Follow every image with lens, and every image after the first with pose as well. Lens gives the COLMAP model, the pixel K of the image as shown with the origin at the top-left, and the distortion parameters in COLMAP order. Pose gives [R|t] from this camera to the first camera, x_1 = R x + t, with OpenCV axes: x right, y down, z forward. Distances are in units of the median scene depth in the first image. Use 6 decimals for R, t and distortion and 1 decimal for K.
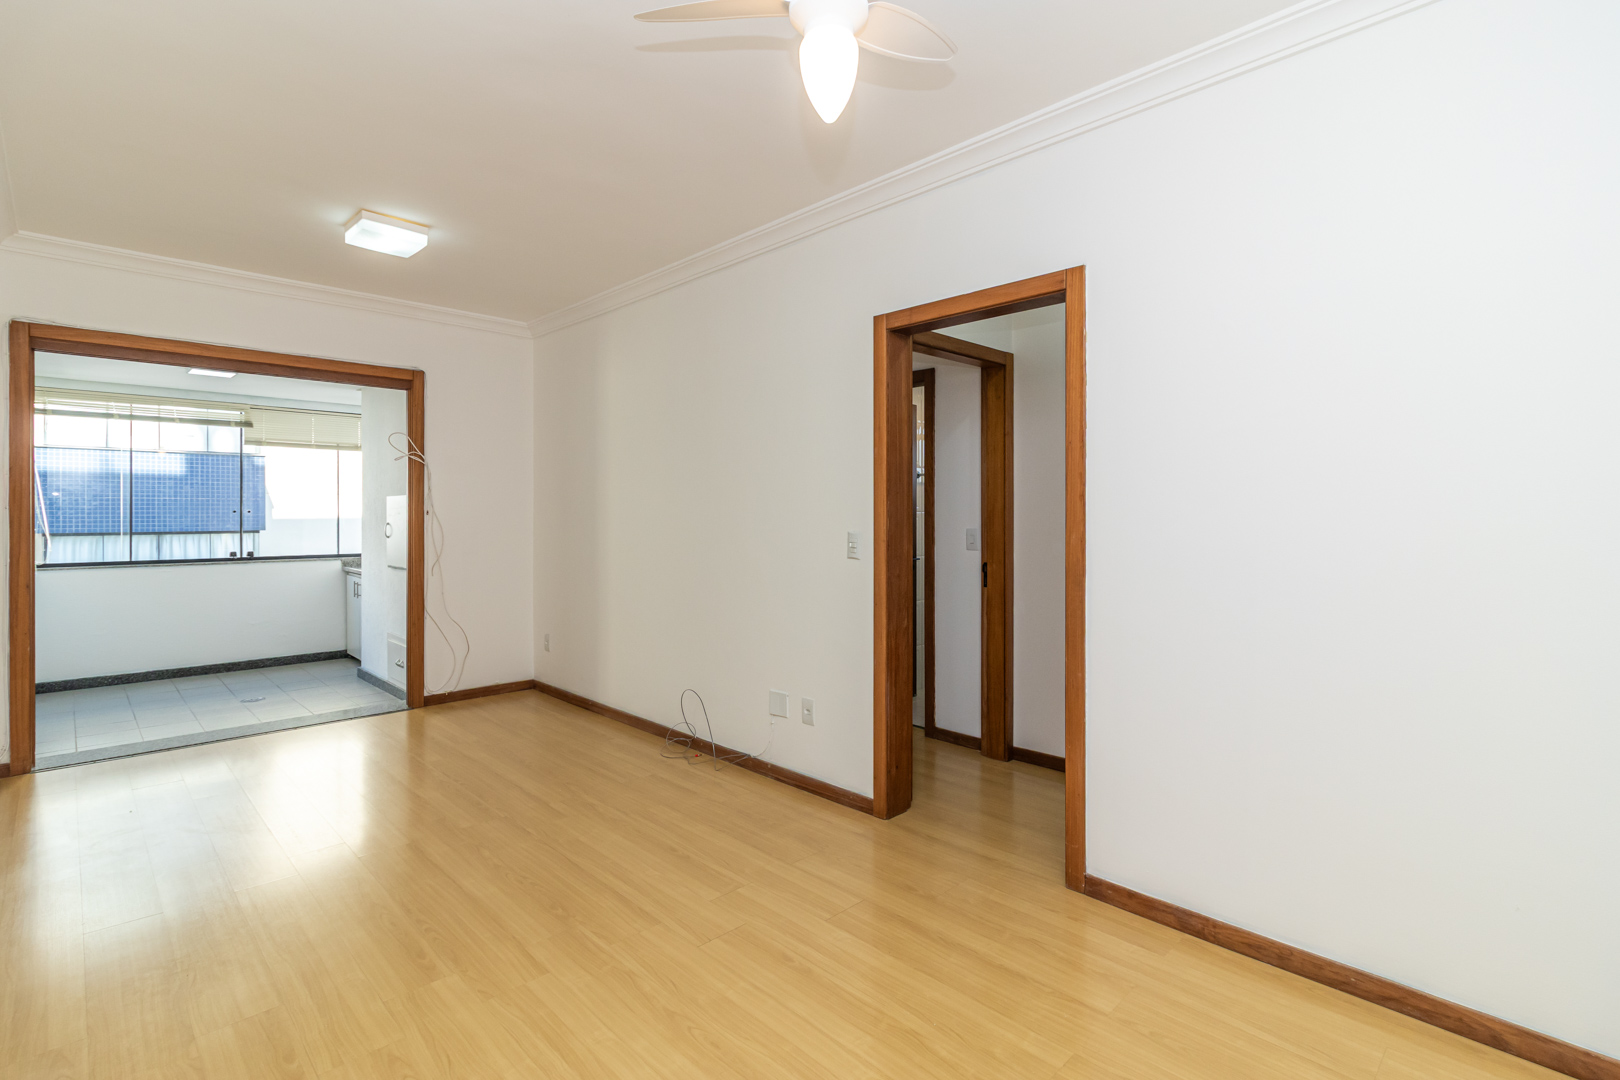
lens RADIAL K [[763.9, 0, 805.7], [0, 763.9, 516.2], [0, 0, 1]] dist [0.001956, 0.000430]
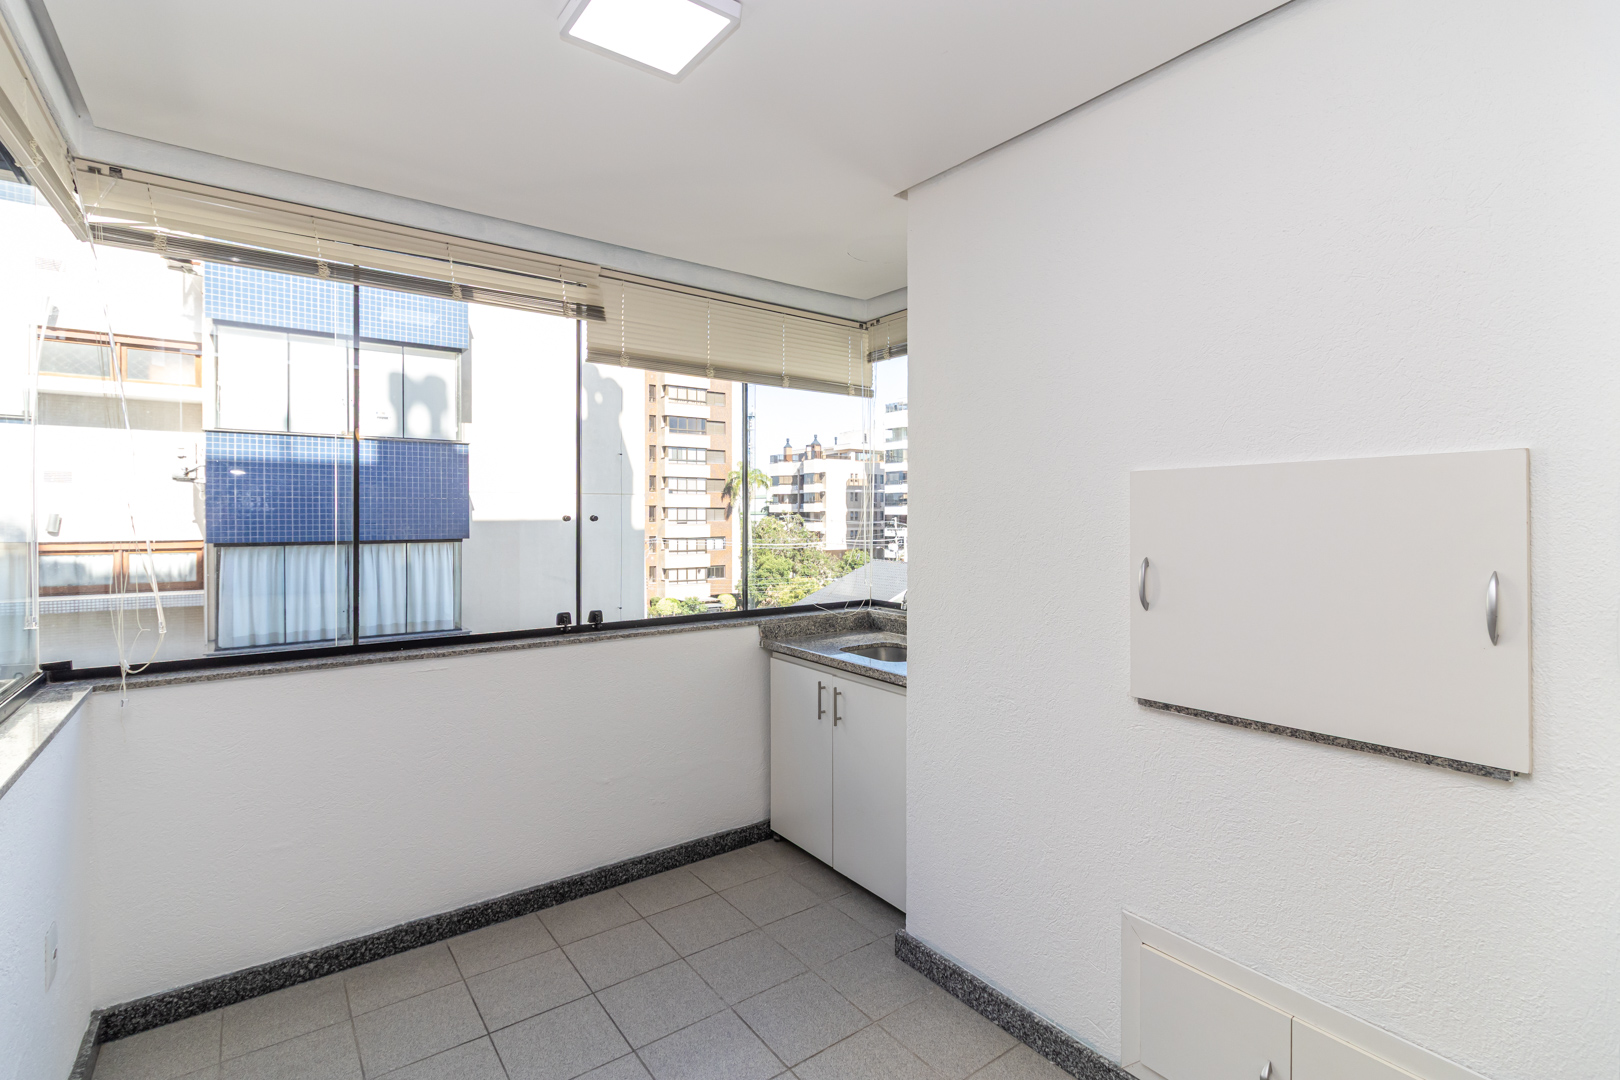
lens RADIAL K [[752.9, 0, 807.0], [0, 752.9, 524.2], [0, 0, 1]] dist [0.000574, 0.000325]
pose [[0.991086, 0.001608, -0.133217, -0.512074], [-0.000495, 0.999965, 0.008388, -0.006005], [0.133226, -0.008247, 0.991051, 0.552150]]
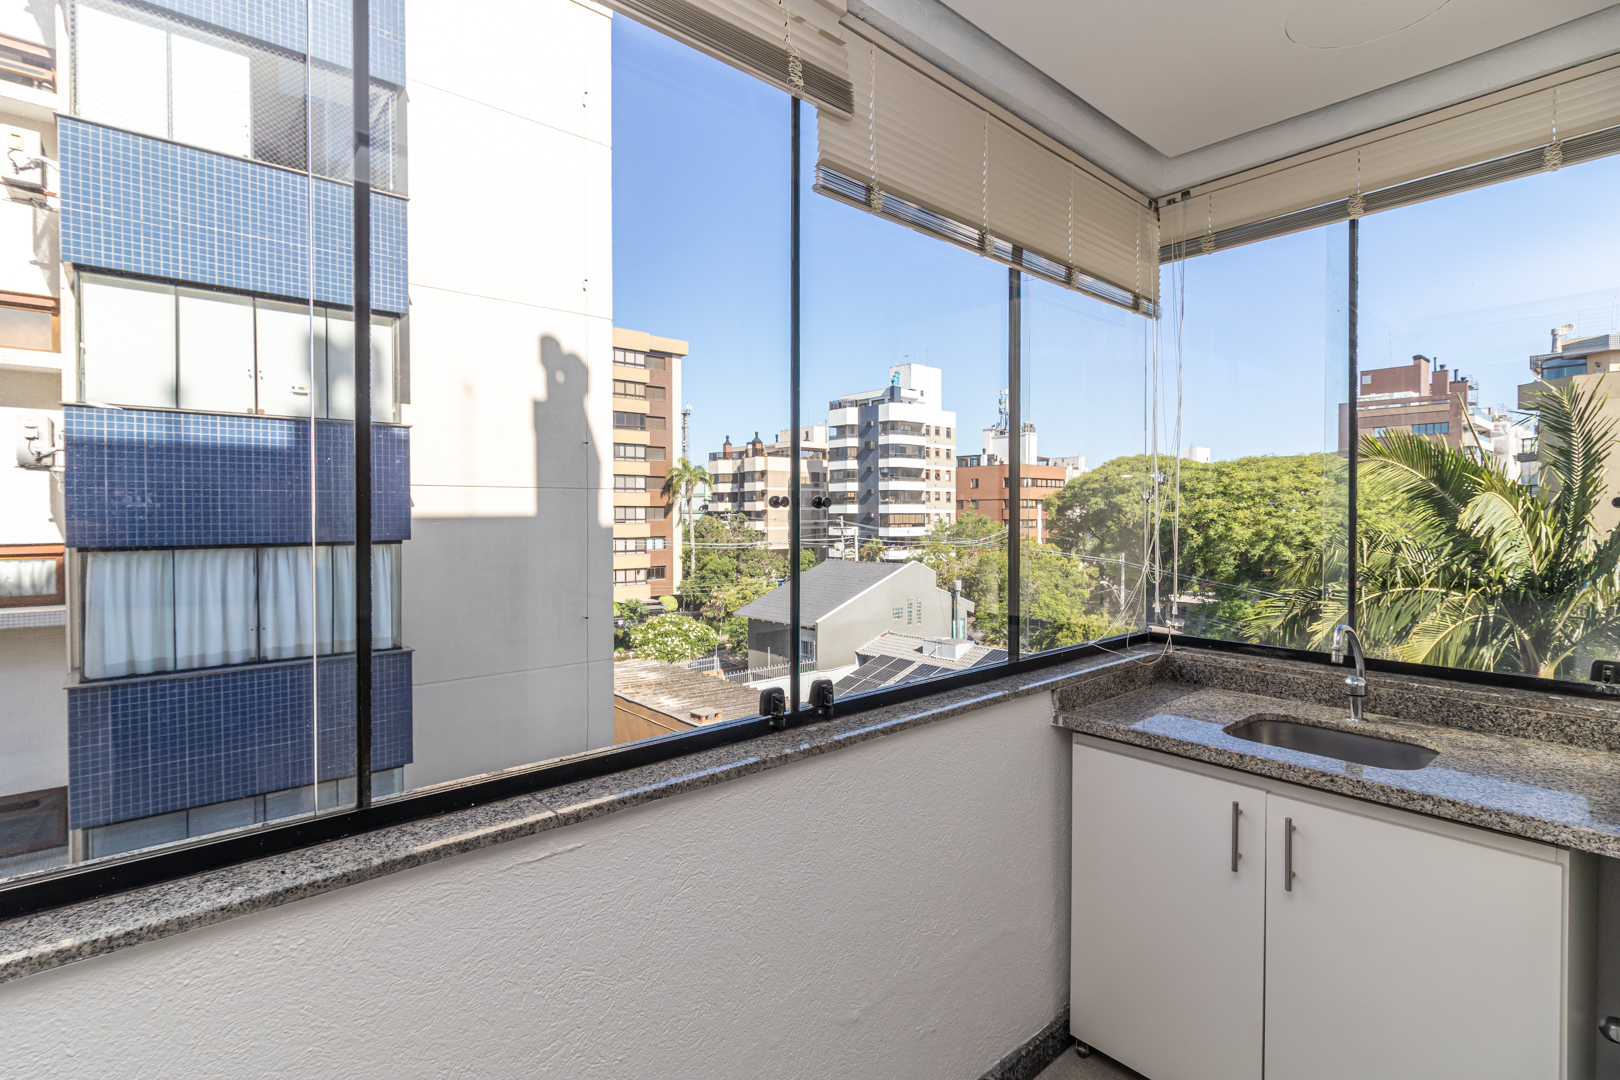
lens RADIAL K [[762.8, 0, 819.6], [0, 762.8, 528.1], [0, 0, 1]] dist [0.003289, -0.000329]
pose [[0.999294, -0.000452, -0.037569, -0.667862], [0.001008, 0.999890, 0.014796, -0.001942], [0.037558, -0.014823, 0.999184, 0.721037]]
